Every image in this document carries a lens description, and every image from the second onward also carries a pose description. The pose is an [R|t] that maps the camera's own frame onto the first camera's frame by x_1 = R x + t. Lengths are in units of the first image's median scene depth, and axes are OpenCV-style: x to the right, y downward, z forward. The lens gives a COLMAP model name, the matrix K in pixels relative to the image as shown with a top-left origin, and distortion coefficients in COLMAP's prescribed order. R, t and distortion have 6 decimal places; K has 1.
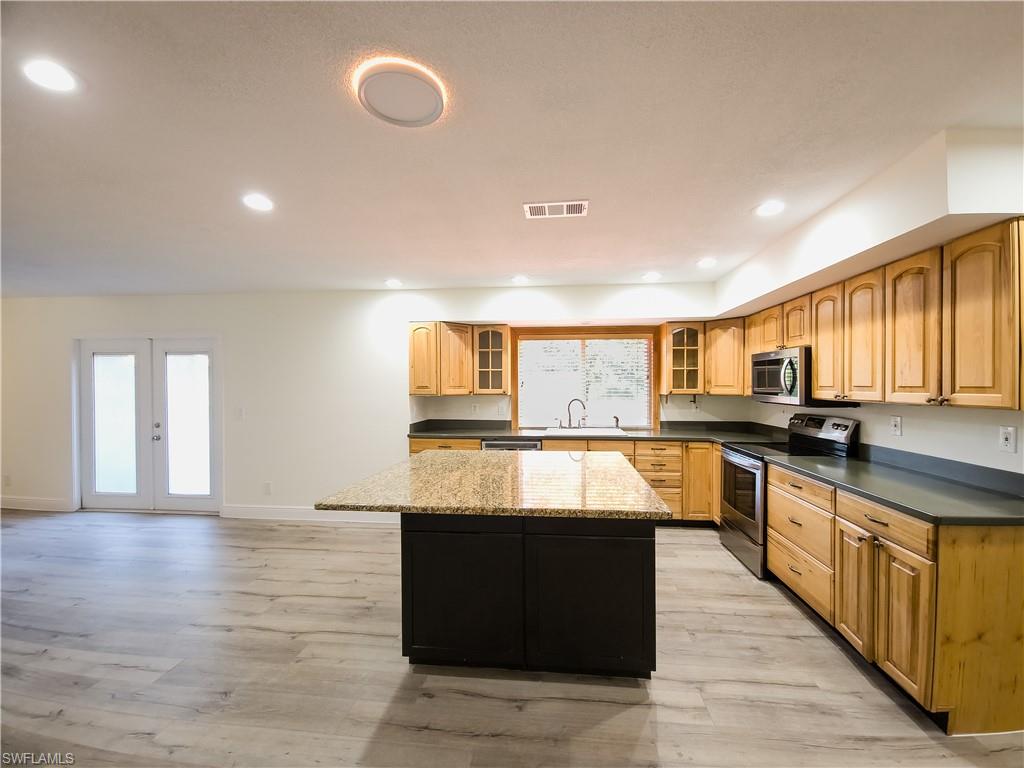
lens RADIAL K [[418.9, 0, 512.0], [0, 418.9, 384.0], [0, 0, 1]] dist [0.012114, -0.000025]
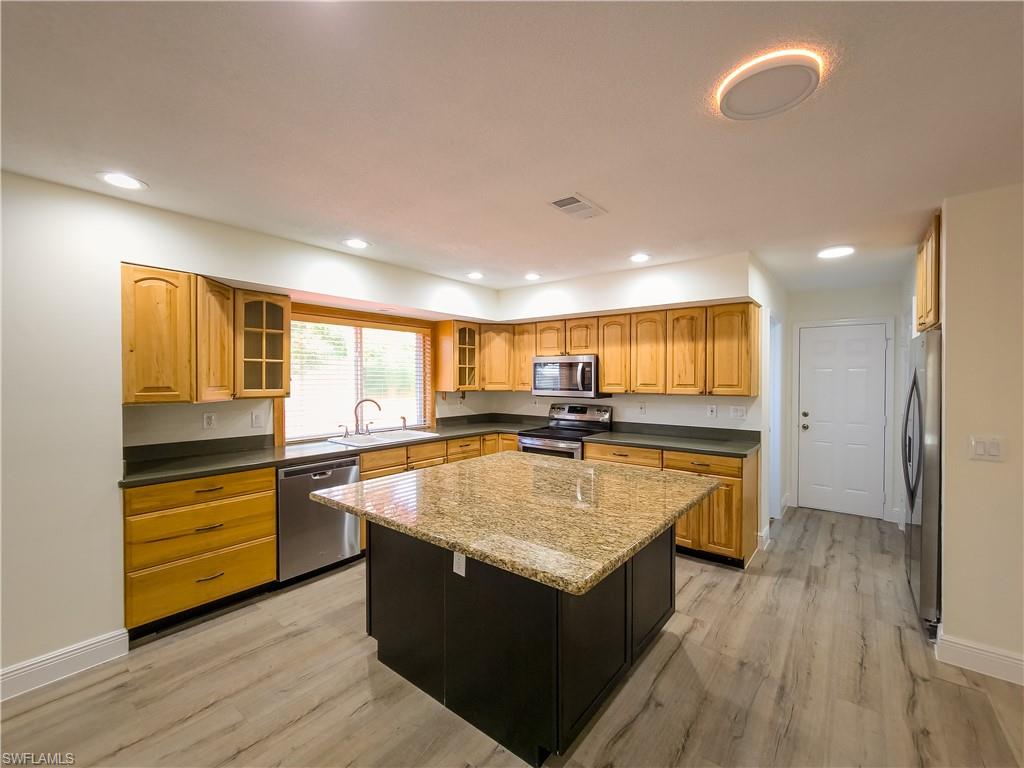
lens RADIAL K [[439.2, 0, 516.0], [0, 439.2, 378.2], [0, 0, 1]] dist [0.000601, -0.000051]
pose [[0.530527, 0.000349, 0.847668, -0.581950], [-0.003943, 0.999990, 0.002056, -0.012372], [-0.847659, -0.004433, 0.530523, 0.400365]]
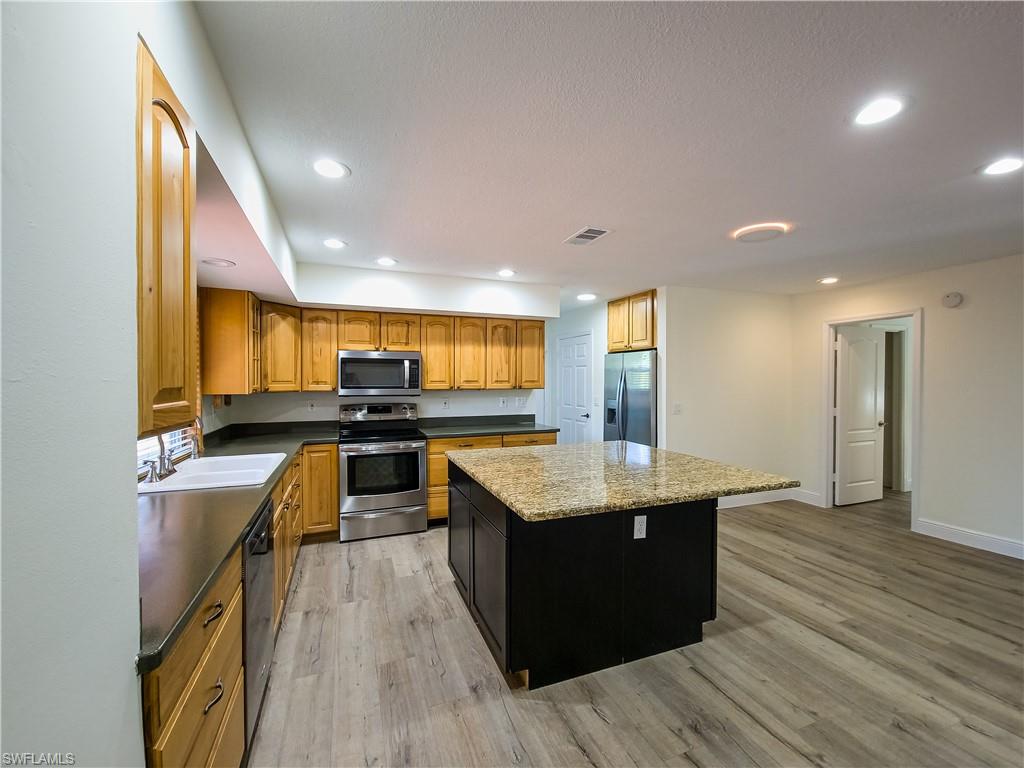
lens RADIAL K [[435.2, 0, 512.0], [0, 435.2, 384.0], [0, 0, 1]] dist [-0.004909, -0.000485]
pose [[-0.465310, -0.005928, 0.885128, -0.627577], [-0.000855, 0.999980, 0.006248, 0.005629], [-0.885148, 0.002150, -0.465305, 1.230612]]
